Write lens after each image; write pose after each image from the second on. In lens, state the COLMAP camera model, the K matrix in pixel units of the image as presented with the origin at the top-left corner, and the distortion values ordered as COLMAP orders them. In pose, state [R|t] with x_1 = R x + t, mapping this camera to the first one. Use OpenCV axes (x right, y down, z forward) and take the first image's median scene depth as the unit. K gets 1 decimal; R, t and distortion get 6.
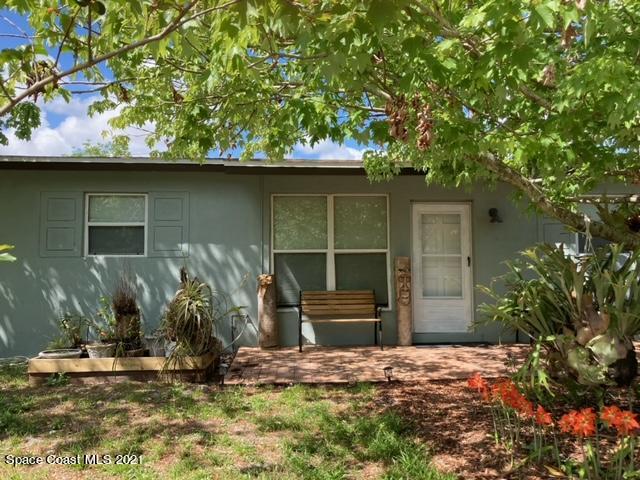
lens RADIAL K [[522.2, 0, 321.5], [0, 522.2, 228.9], [0, 0, 1]] dist [0.004376, -0.000798]
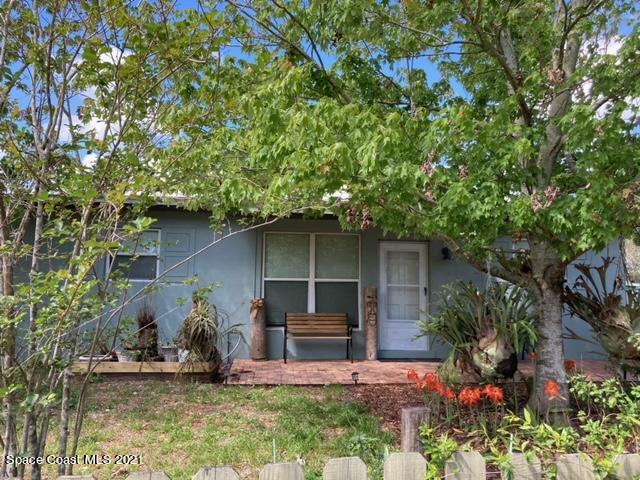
lens RADIAL K [[522.8, 0, 316.9], [0, 522.8, 224.0], [0, 0, 1]] dist [0.002284, 0.002109]
pose [[0.999216, 0.024769, 0.030900, -0.018878], [-0.022910, 0.997989, -0.059108, -0.027106], [-0.032302, 0.058353, 0.997773, -0.370126]]
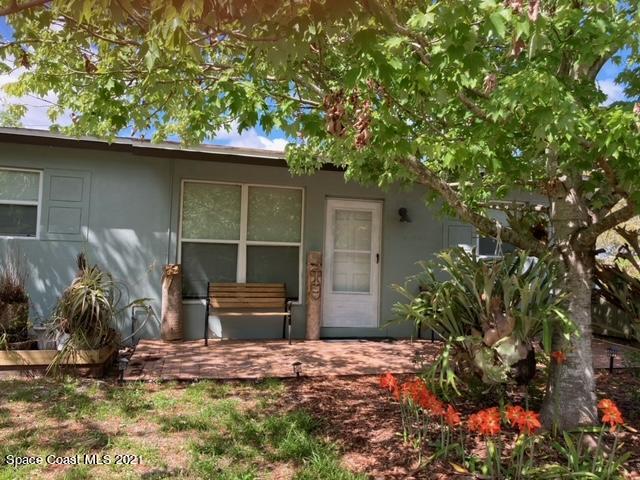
lens RADIAL K [[523.1, 0, 318.9], [0, 523.1, 228.6], [0, 0, 1]] dist [0.005648, 0.002380]
pose [[0.983943, 0.049573, 0.171462, -0.018691], [-0.052551, 0.998535, 0.012871, -0.005270], [-0.170573, -0.021675, 0.985107, 0.025622]]
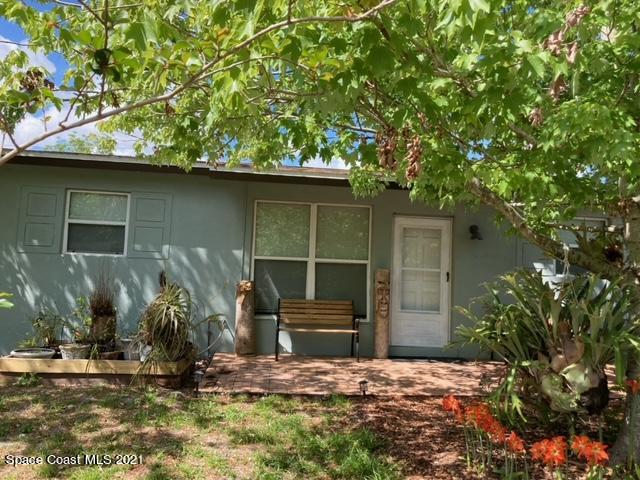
lens RADIAL K [[522.8, 0, 316.9], [0, 522.8, 224.0], [0, 0, 1]] dist [0.002284, 0.002109]
pose [[0.998357, 0.050117, 0.027764, -0.005945], [-0.049681, 0.998634, -0.016163, -0.019013], [-0.028537, 0.014757, 0.999484, -0.005057]]
